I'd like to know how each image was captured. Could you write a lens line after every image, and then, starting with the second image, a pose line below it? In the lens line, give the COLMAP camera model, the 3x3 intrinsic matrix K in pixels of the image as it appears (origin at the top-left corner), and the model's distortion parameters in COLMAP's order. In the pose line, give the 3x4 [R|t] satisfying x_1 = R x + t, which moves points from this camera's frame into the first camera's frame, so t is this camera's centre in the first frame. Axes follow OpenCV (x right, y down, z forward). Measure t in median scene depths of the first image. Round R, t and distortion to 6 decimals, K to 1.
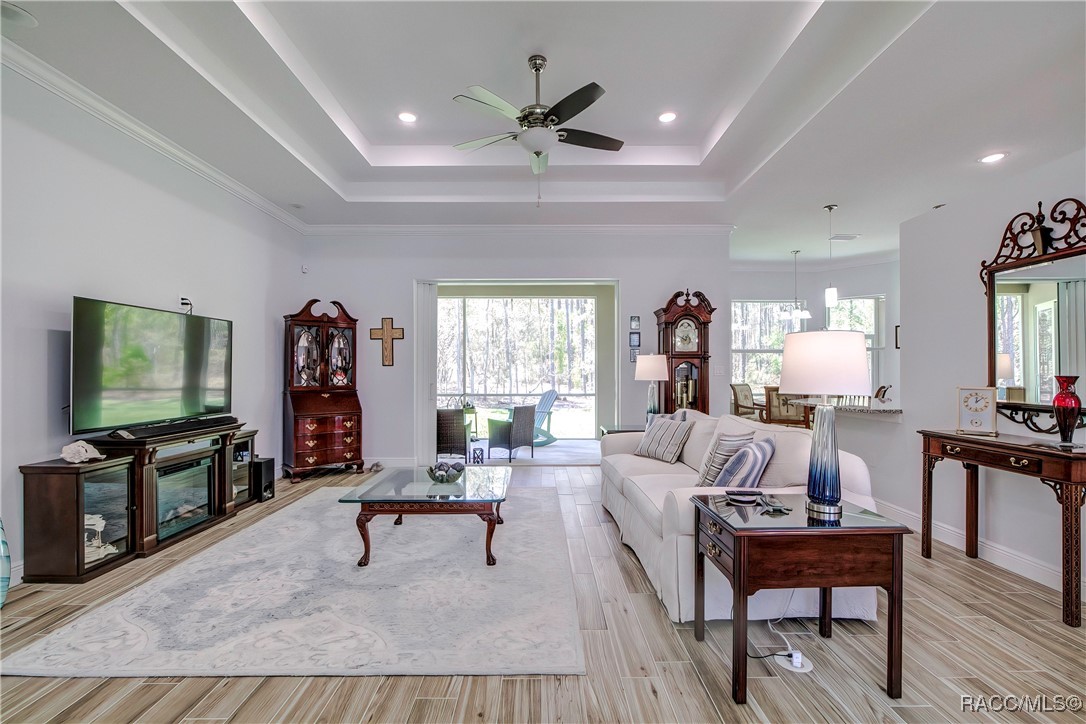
lens RADIAL K [[476.7, 0, 541.4], [0, 476.7, 367.5], [0, 0, 1]] dist [-0.000459, -0.000167]
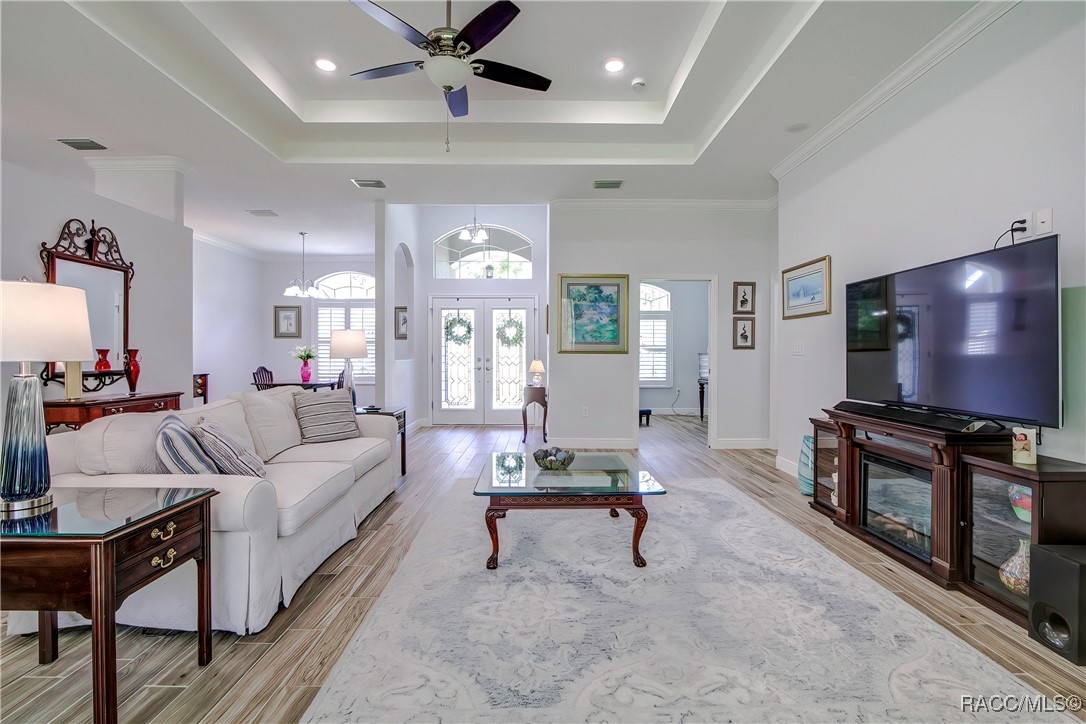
lens RADIAL K [[476.7, 0, 541.4], [0, 476.7, 367.5], [0, 0, 1]] dist [-0.000459, -0.000167]
pose [[-0.999999, -0.000415, 0.001055, -0.196994], [-0.000396, 0.999837, 0.018057, 0.039162], [-0.001063, 0.018057, -0.999836, 2.091146]]
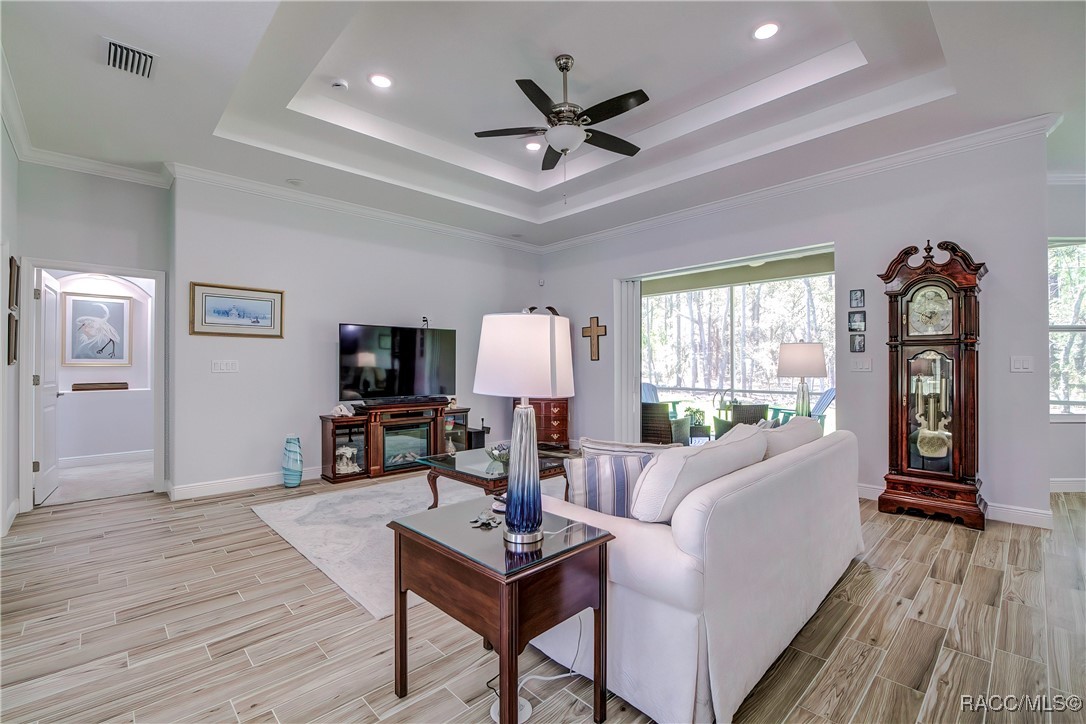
lens RADIAL K [[470.6, 0, 543.0], [0, 470.6, 362.0], [0, 0, 1]] dist [-0.001452, -0.000139]
pose [[0.689117, -0.005511, -0.724629, 0.787942], [0.008001, 0.999968, 0.000003, -0.000621], [0.724606, -0.005800, 0.689139, 0.313839]]
